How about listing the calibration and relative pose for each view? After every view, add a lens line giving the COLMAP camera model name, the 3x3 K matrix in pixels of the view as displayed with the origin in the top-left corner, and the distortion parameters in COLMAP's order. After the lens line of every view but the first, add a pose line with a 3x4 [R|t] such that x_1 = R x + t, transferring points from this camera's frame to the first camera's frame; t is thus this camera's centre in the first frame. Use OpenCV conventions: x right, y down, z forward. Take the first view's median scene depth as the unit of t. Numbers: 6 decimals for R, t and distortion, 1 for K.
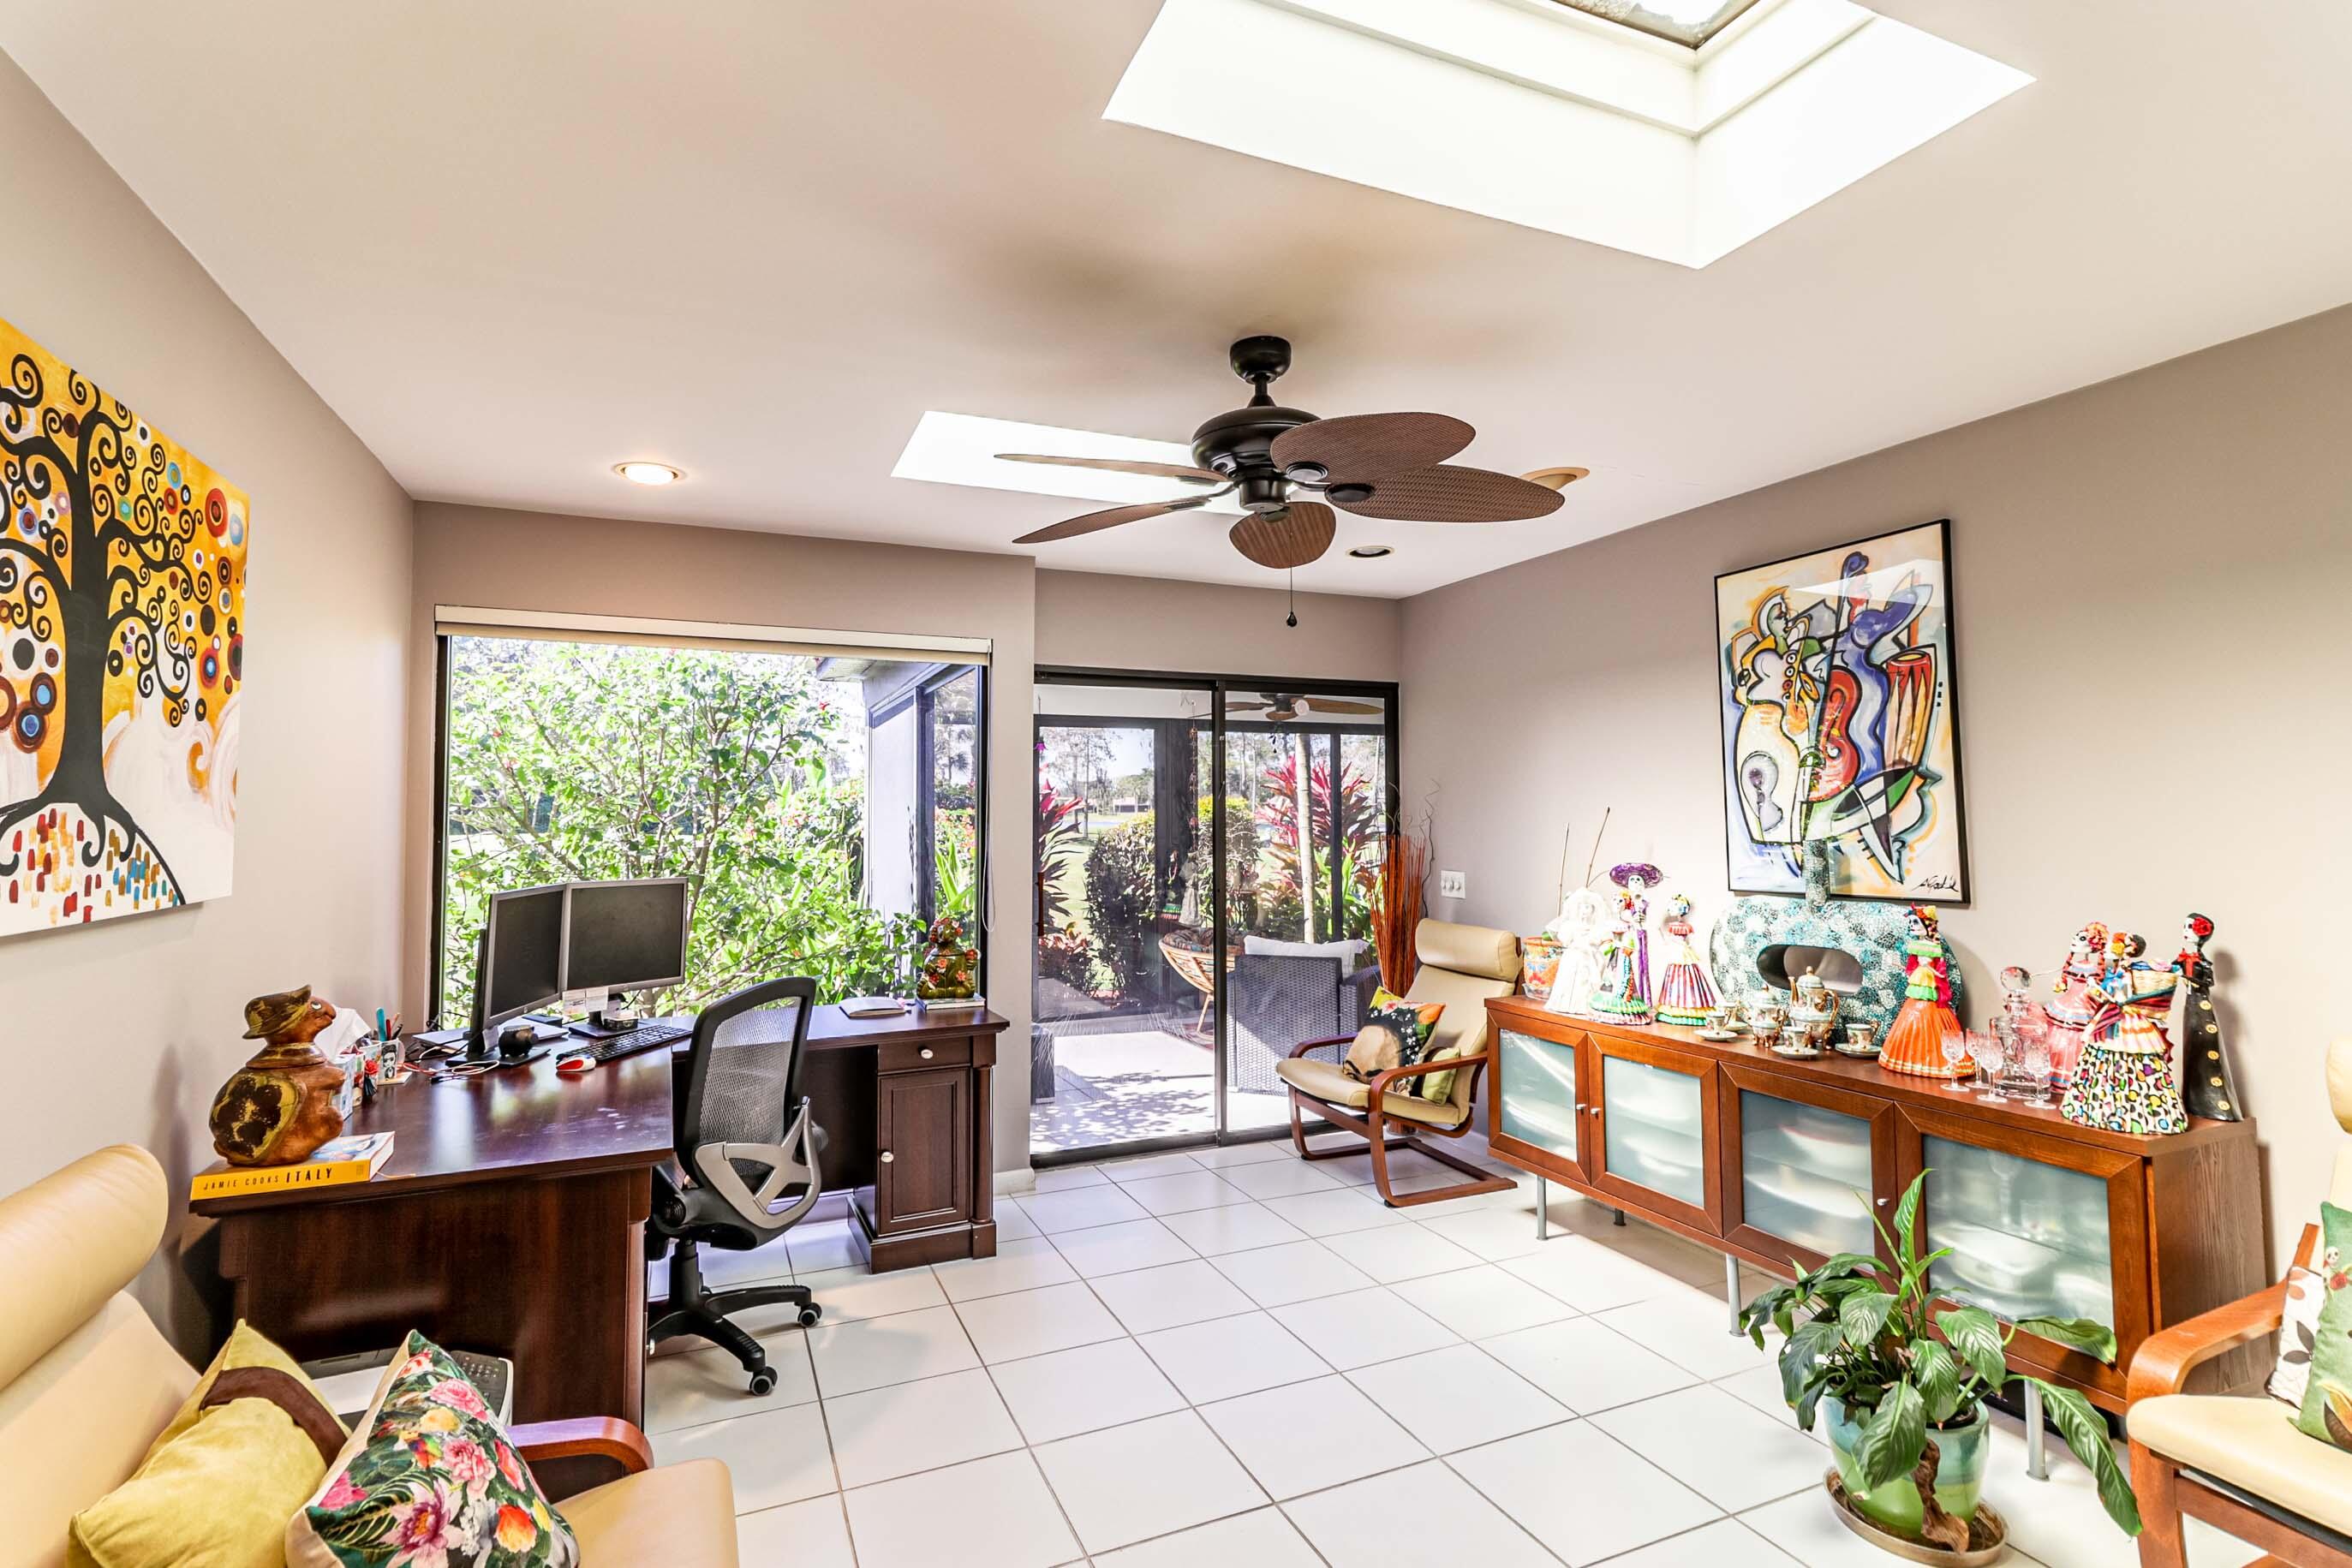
lens RADIAL K [[1097.8, 0, 1172.0], [0, 1097.8, 773.0], [0, 0, 1]] dist [0.002215, 0.001331]
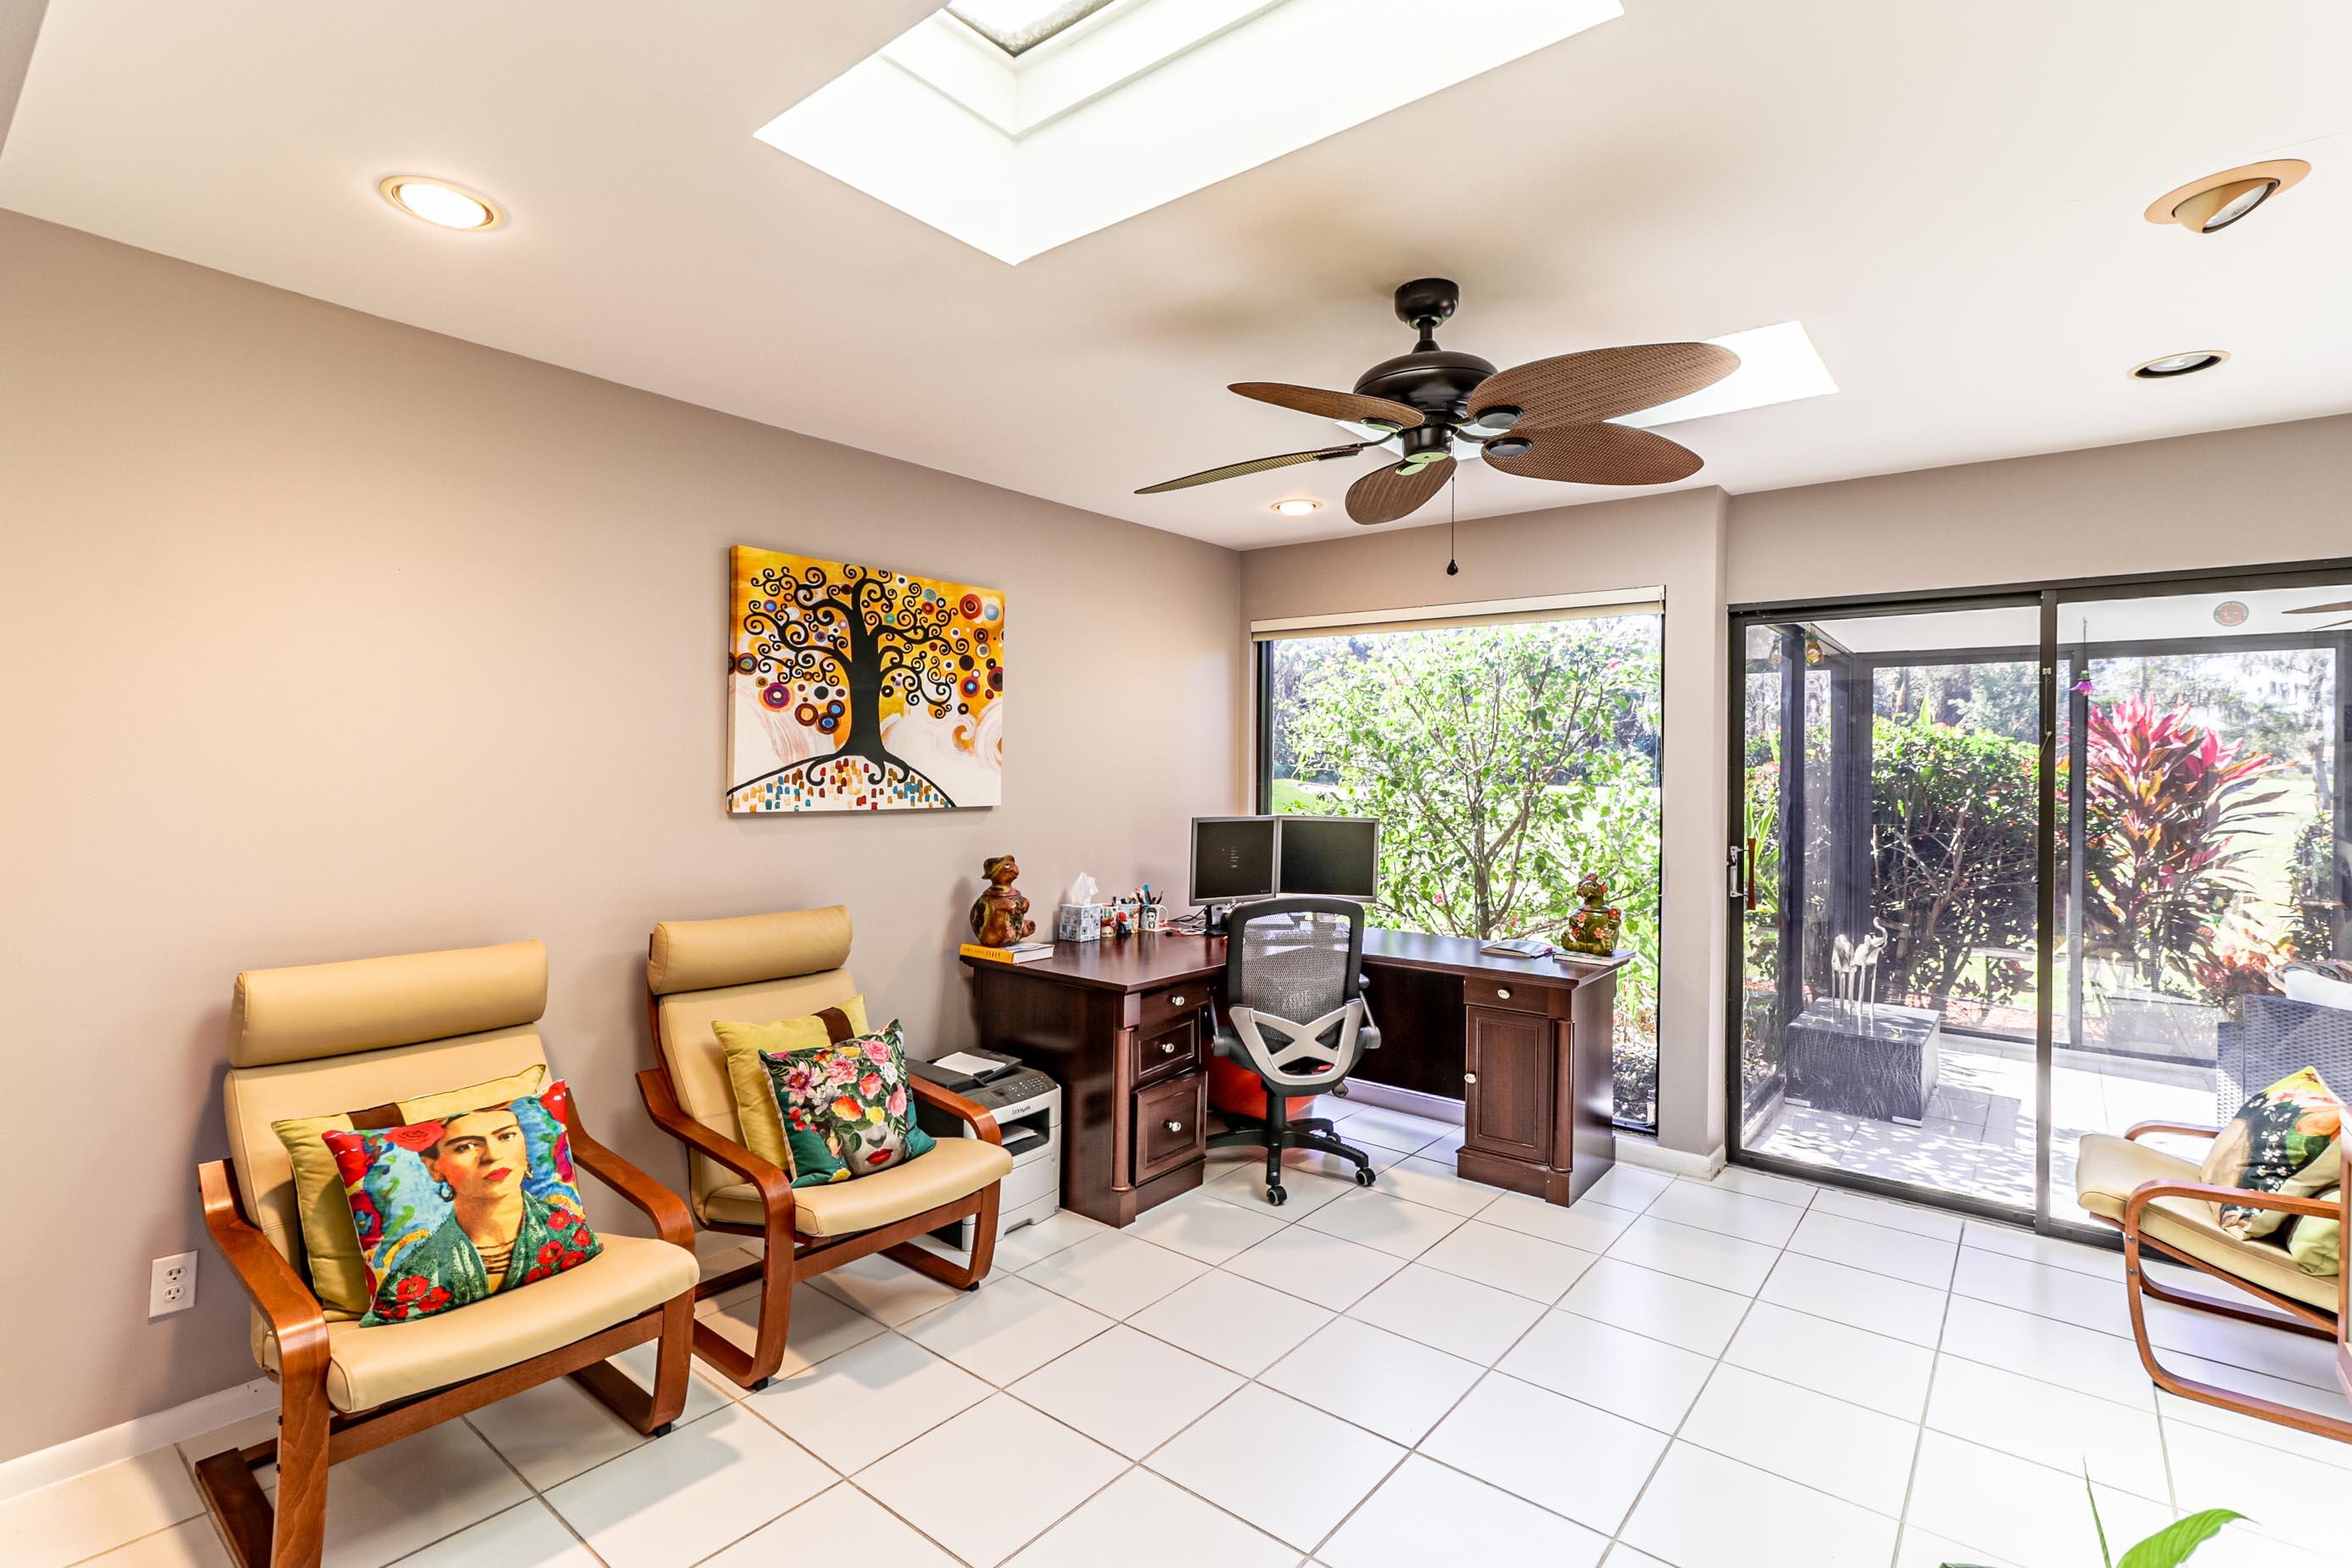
lens RADIAL K [[1097.9, 0, 1172.0], [0, 1097.9, 773.0], [0, 0, 1]] dist [0.002215, 0.001331]
pose [[0.471452, 0.015196, -0.881761, 1.013123], [0.019867, 0.999415, 0.027845, 0.009776], [0.881668, -0.030645, 0.470874, 0.395693]]
